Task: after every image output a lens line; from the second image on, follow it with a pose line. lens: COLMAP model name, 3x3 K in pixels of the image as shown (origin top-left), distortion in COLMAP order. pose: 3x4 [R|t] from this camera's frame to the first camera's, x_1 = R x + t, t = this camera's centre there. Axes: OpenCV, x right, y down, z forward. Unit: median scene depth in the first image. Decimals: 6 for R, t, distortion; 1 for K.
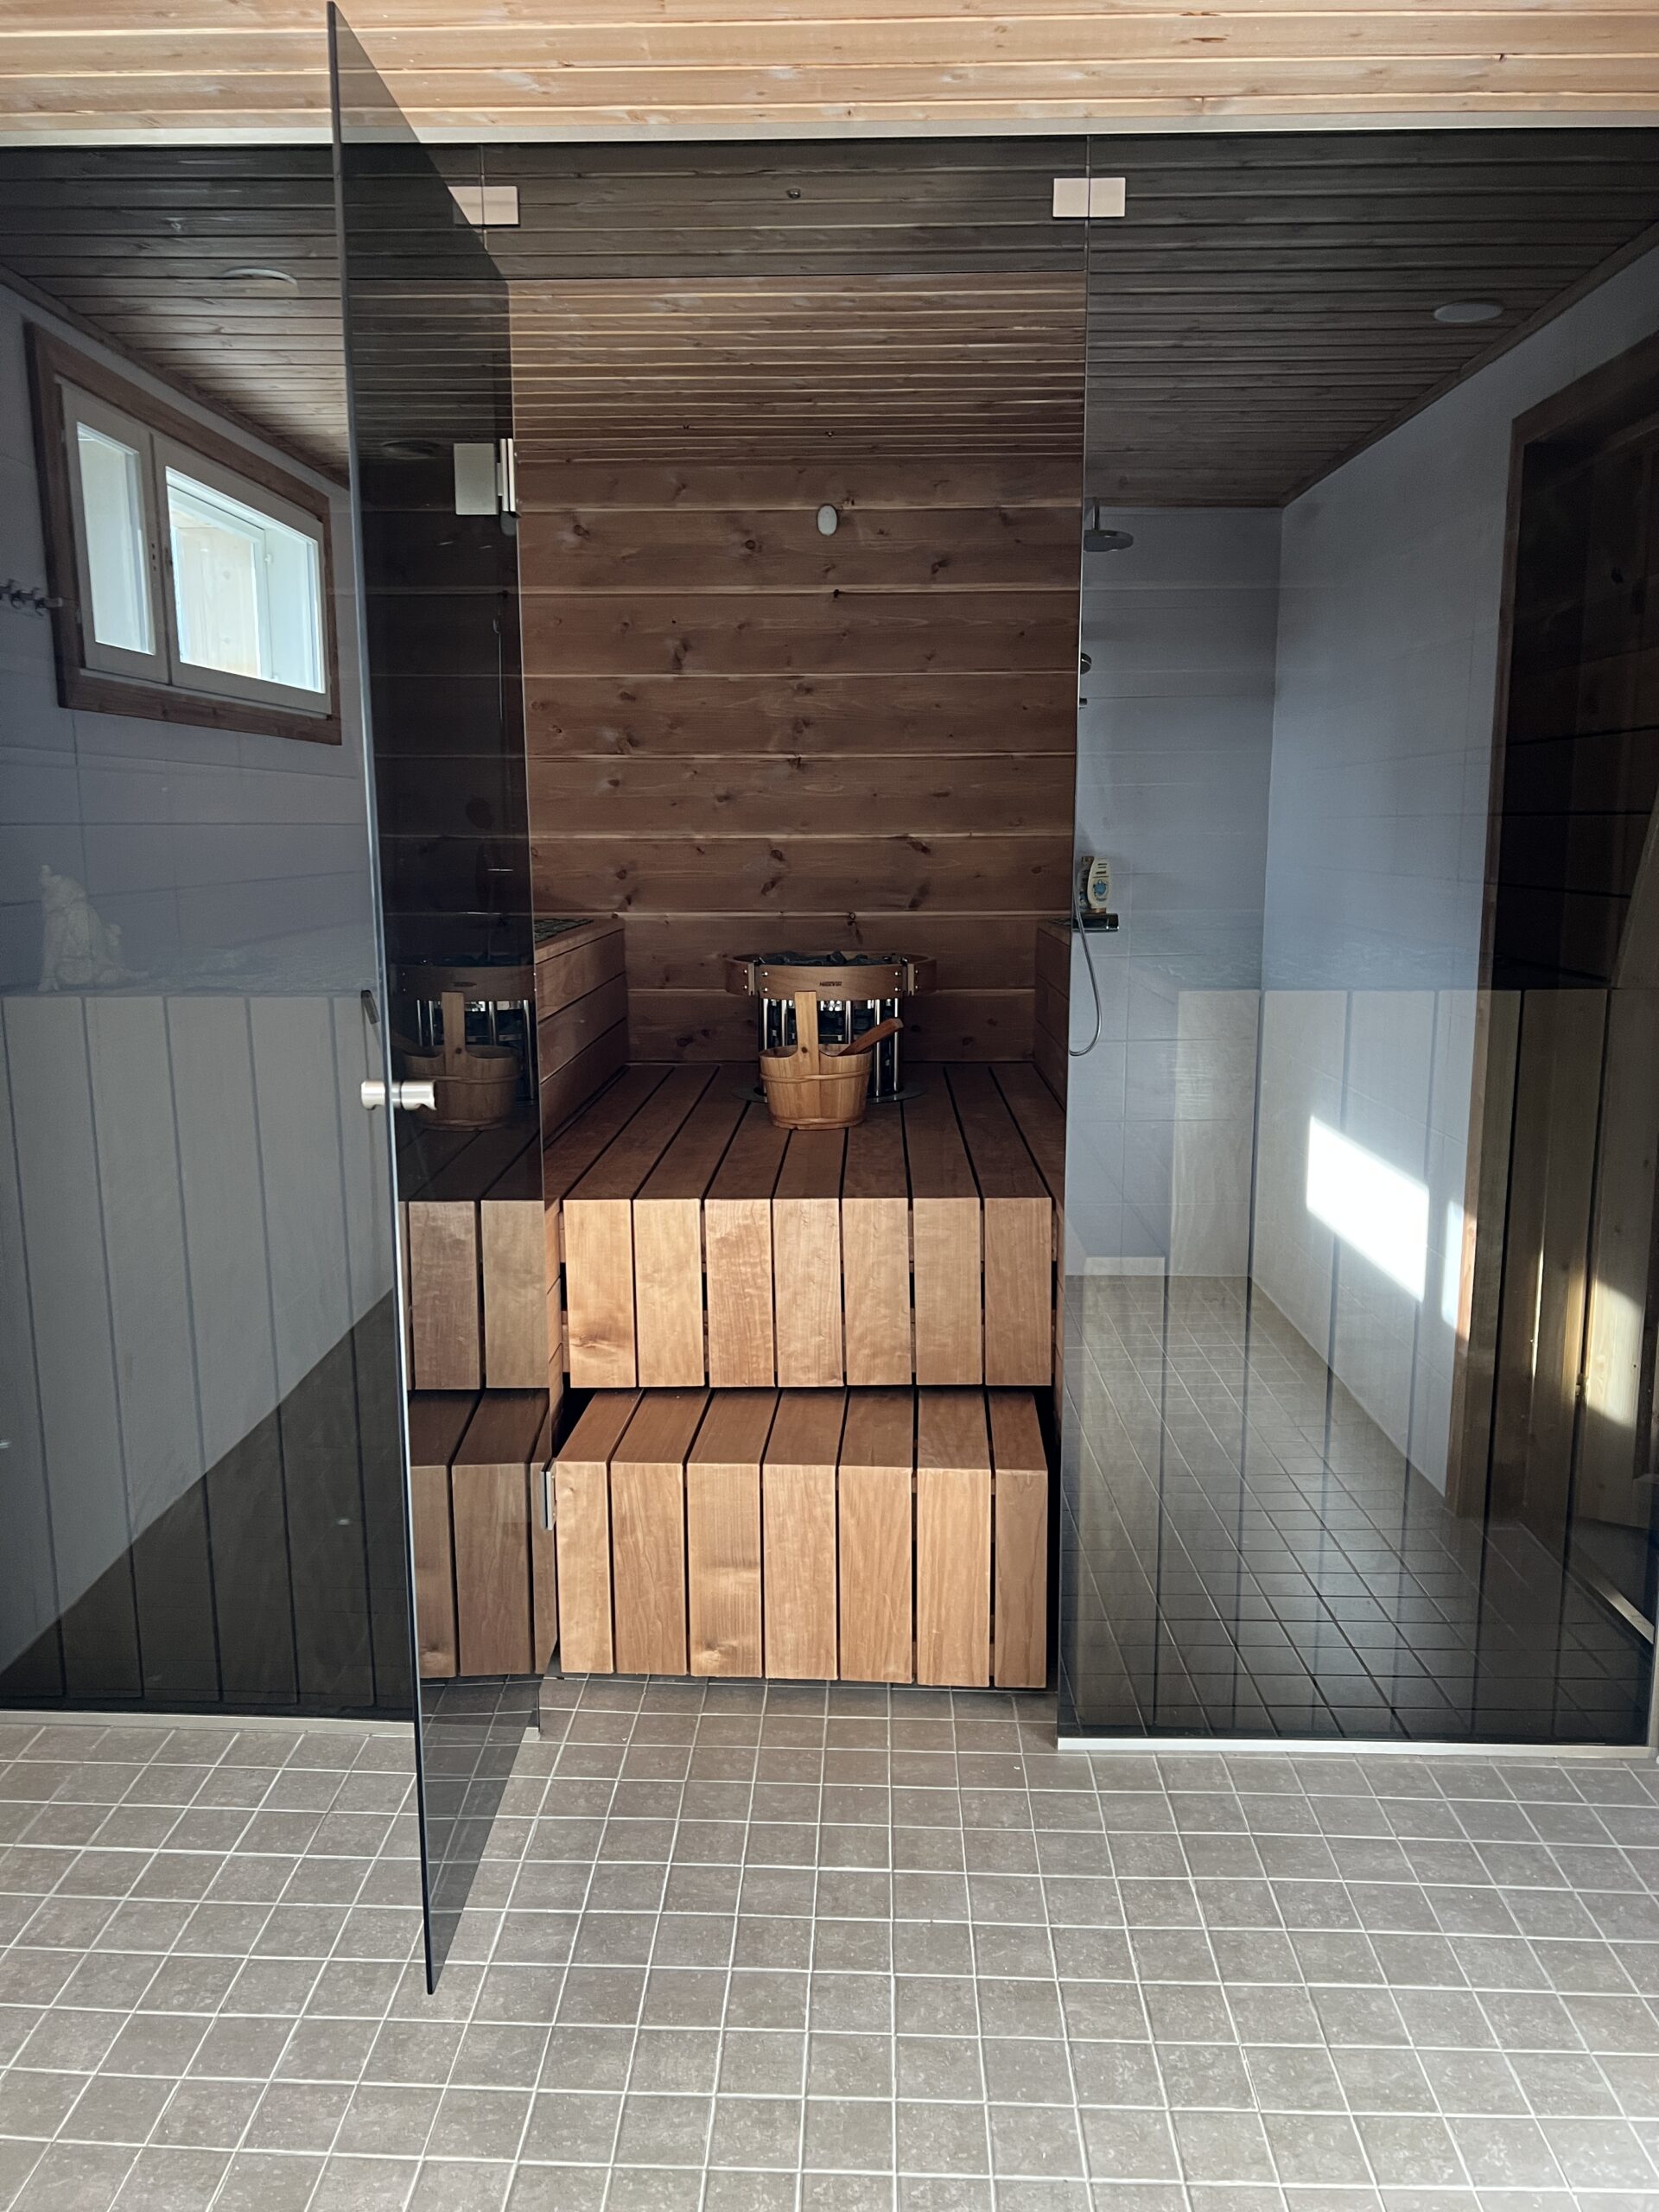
lens RADIAL K [[1660.6, 0, 818.8], [0, 1660.6, 1146.3], [0, 0, 1]] dist [0.052907, -0.062924]
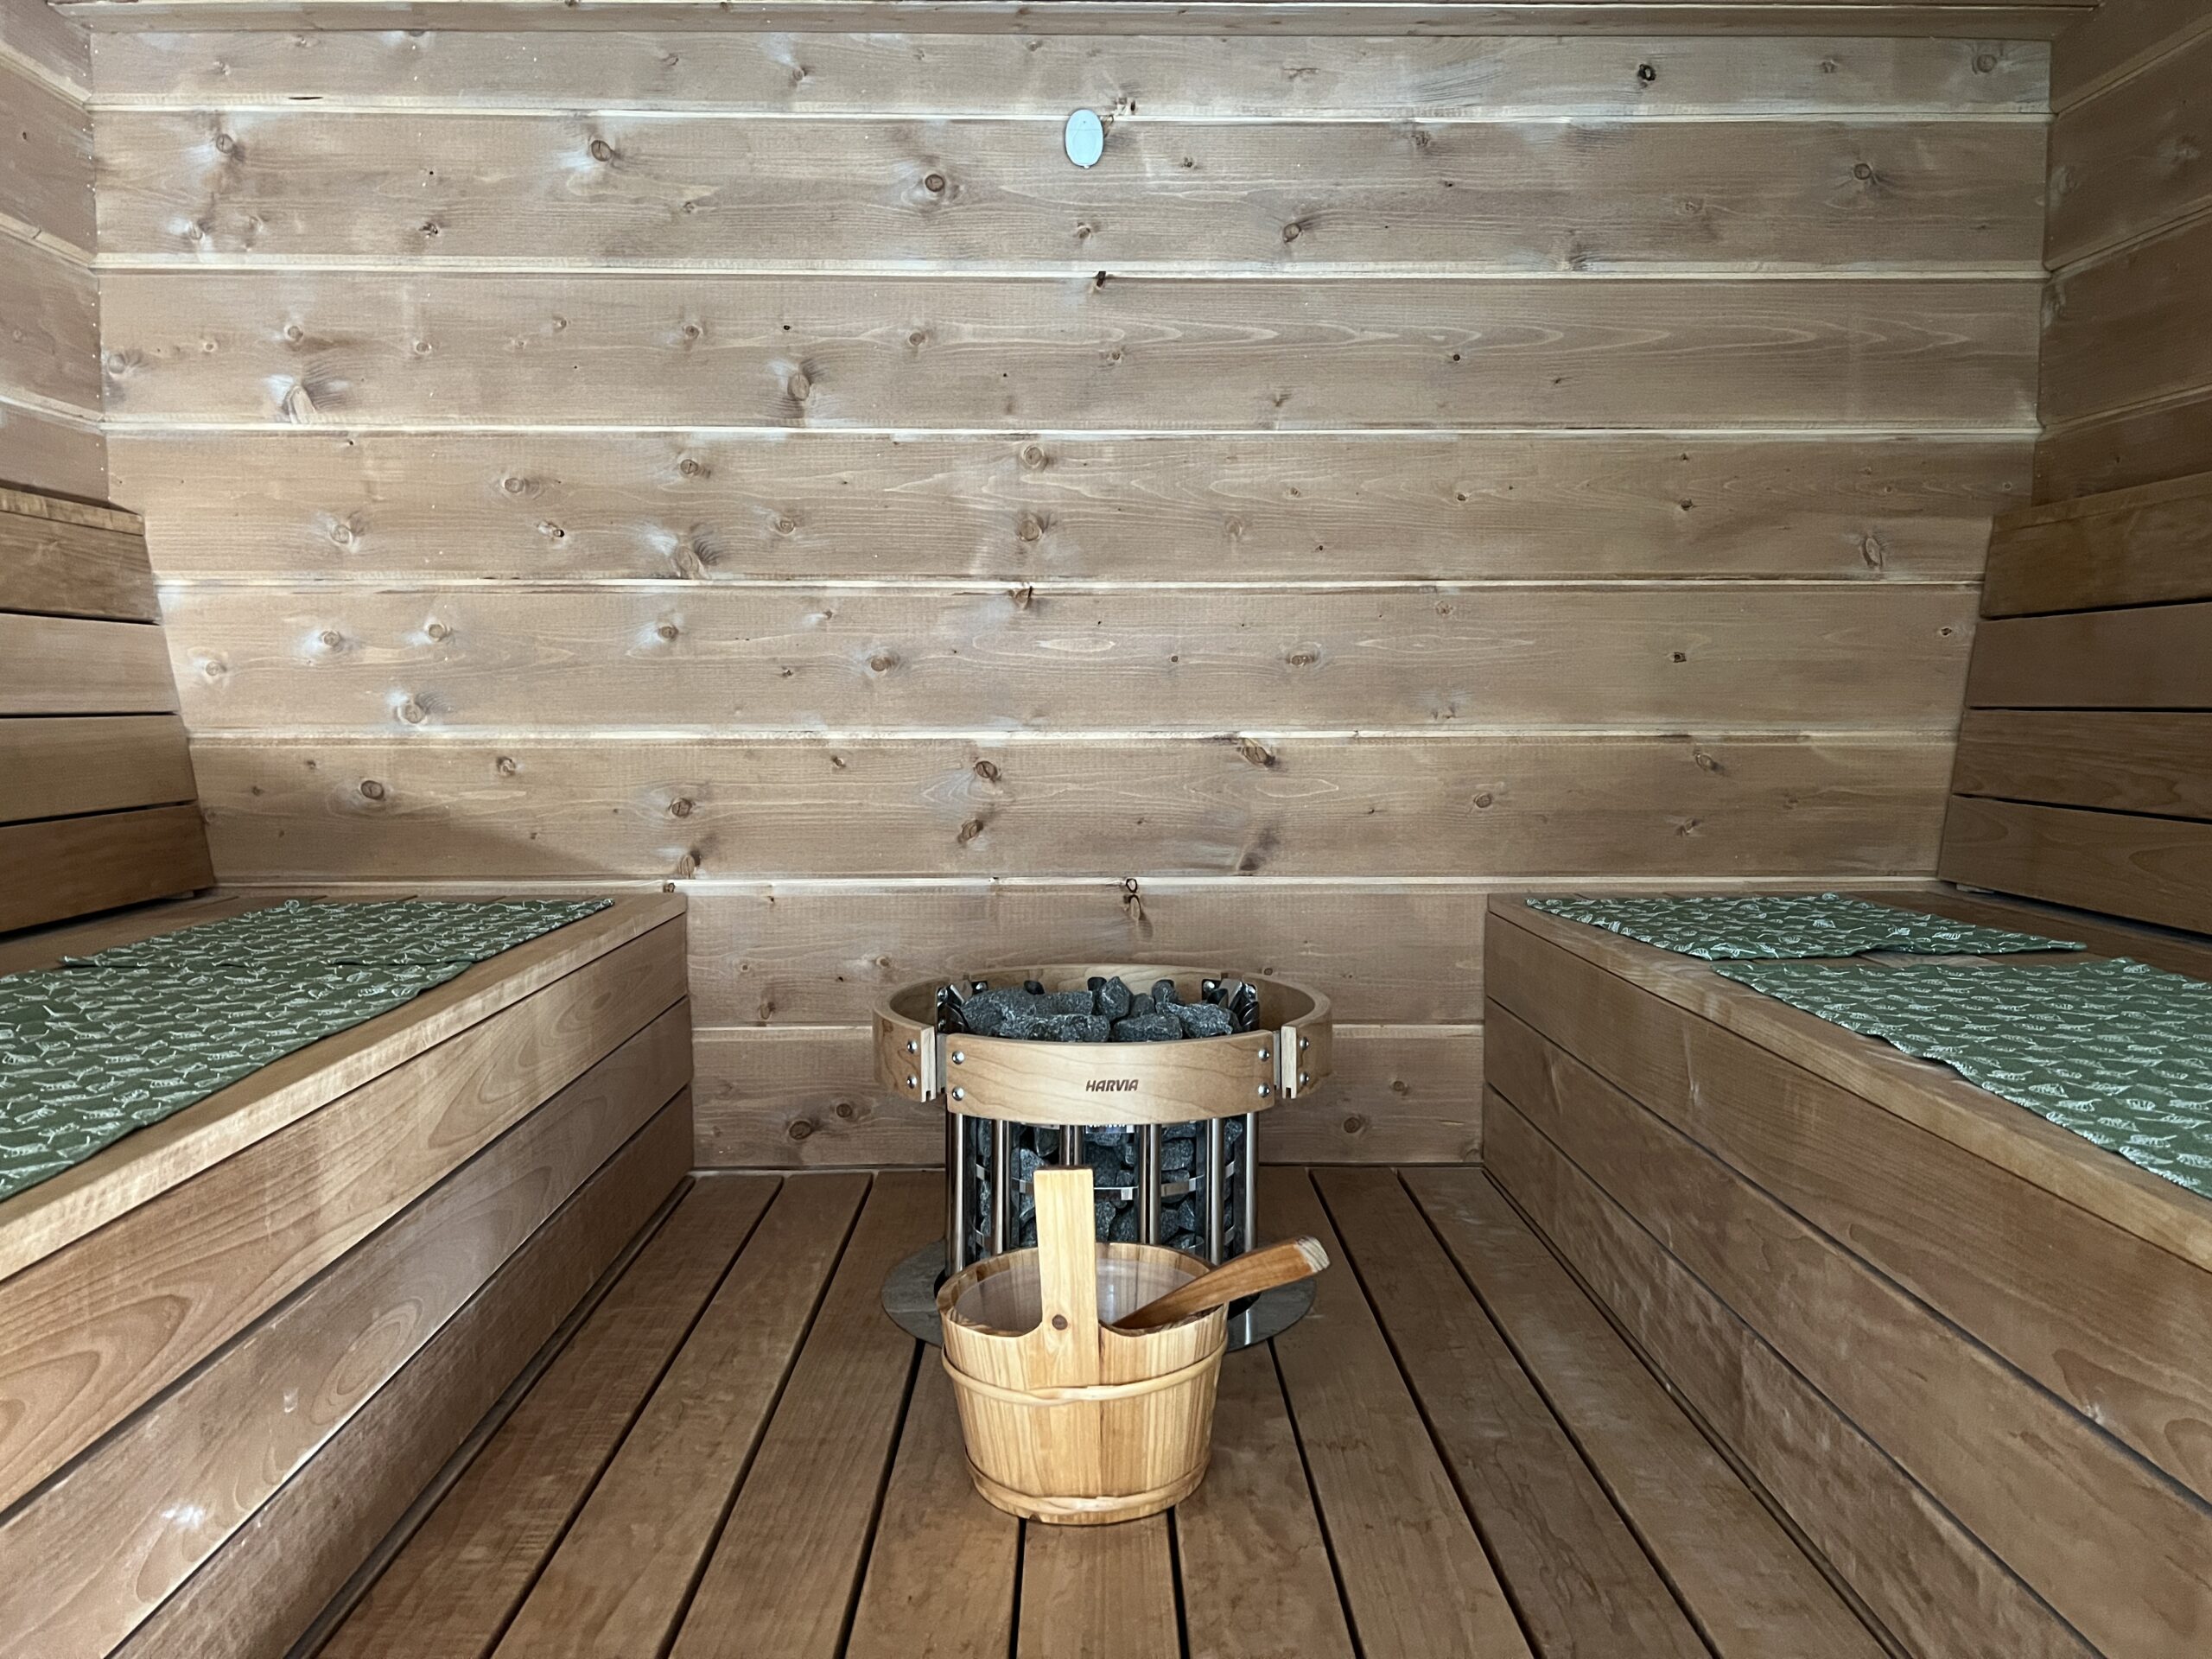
lens RADIAL K [[1660.6, 0, 1114.4], [0, 1660.6, 830.8], [0, 0, 1]] dist [0.052907, -0.062924]
pose [[0.998652, -0.001119, 0.051886, -0.012494], [0.006881, 0.993796, -0.111002, -0.100568], [-0.051440, 0.111209, 0.992465, 0.494610]]
